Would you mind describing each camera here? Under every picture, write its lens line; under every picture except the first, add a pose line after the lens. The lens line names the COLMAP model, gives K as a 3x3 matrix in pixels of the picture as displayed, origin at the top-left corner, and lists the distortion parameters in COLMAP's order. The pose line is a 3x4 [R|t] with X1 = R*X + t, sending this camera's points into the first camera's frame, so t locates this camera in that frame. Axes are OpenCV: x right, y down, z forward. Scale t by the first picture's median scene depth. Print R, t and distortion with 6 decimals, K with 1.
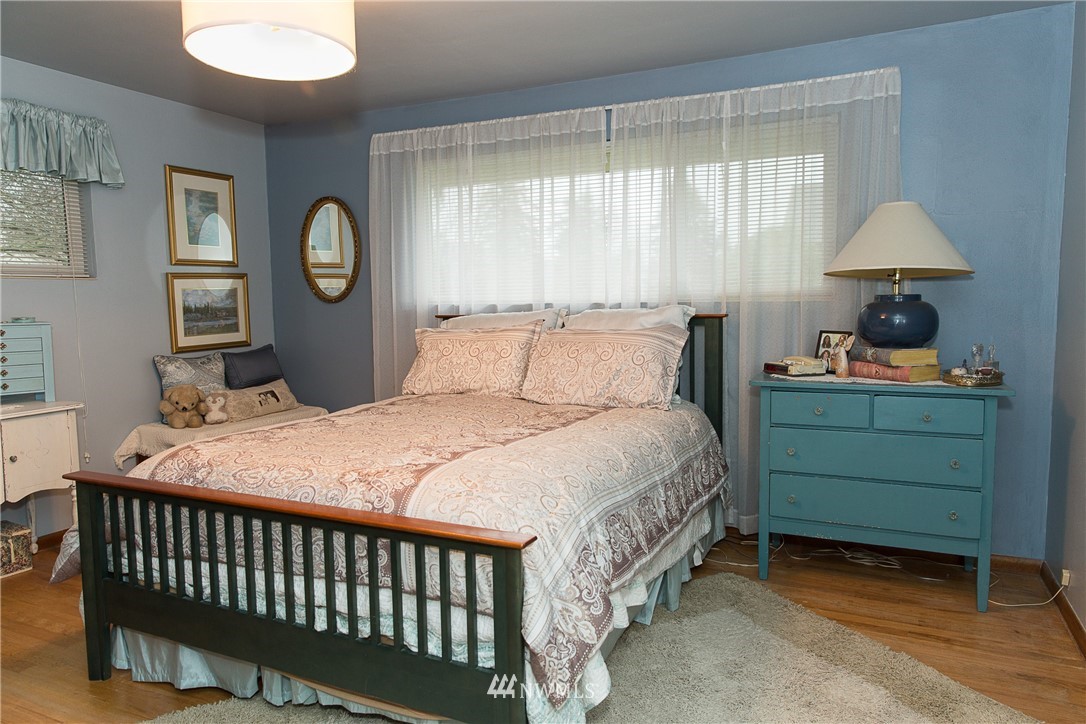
lens RADIAL K [[729.8, 0, 543.4], [0, 729.8, 362.2], [0, 0, 1]] dist [0.011073, 0.004237]
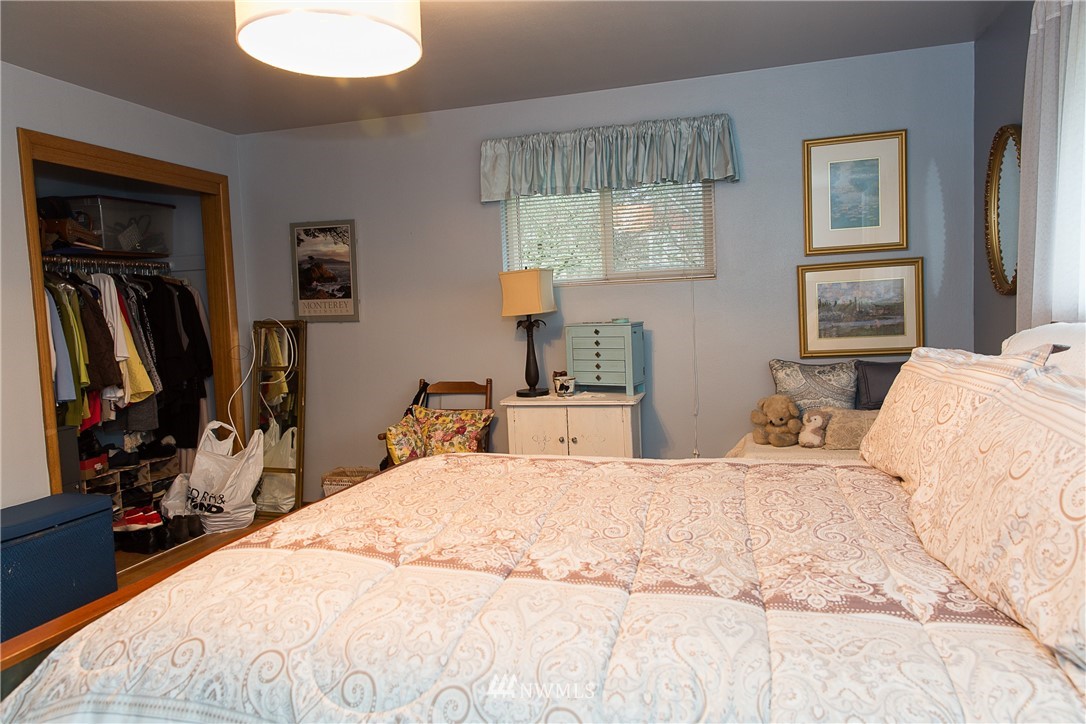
lens RADIAL K [[729.8, 0, 543.1], [0, 729.8, 360.2], [0, 0, 1]] dist [0.011073, 0.004237]
pose [[0.182550, 0.085354, -0.979485, 0.290394], [-0.049541, 0.995758, 0.077539, -0.061075], [0.981948, 0.034370, 0.186004, 0.534277]]
